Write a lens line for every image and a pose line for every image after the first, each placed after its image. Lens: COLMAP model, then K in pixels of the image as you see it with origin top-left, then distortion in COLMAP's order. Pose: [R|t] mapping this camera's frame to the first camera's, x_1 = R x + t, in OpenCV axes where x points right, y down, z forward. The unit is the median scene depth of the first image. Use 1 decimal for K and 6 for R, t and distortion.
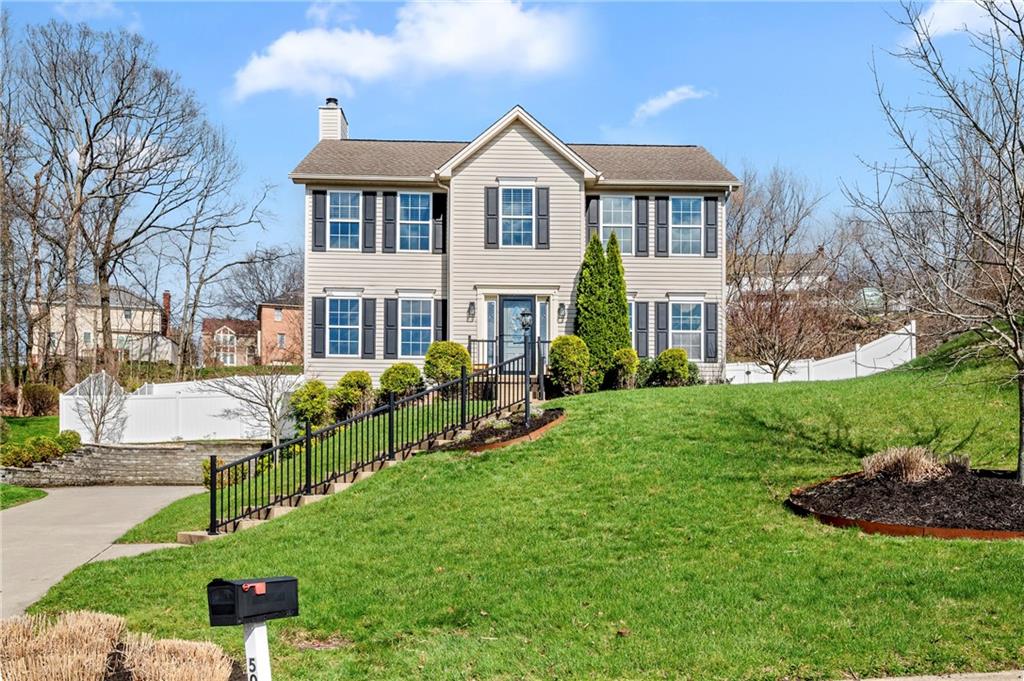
lens RADIAL K [[887.1, 0, 509.6], [0, 887.1, 330.5], [0, 0, 1]] dist [0.006960, 0.000000]
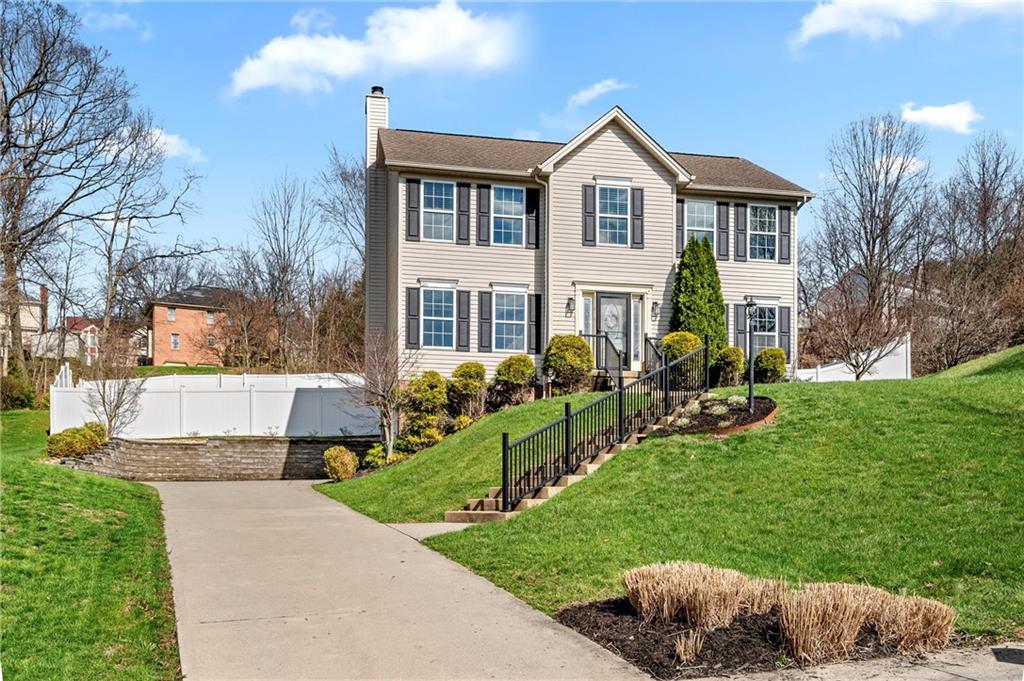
lens RADIAL K [[887.1, 0, 508.4], [0, 887.1, 349.9], [0, 0, 1]] dist [0.006960, 0.000000]
pose [[0.986155, 0.025557, 0.163843, -0.269508], [-0.026958, 0.999616, 0.006335, 0.022458], [-0.163618, -0.010664, 0.986466, 0.012021]]
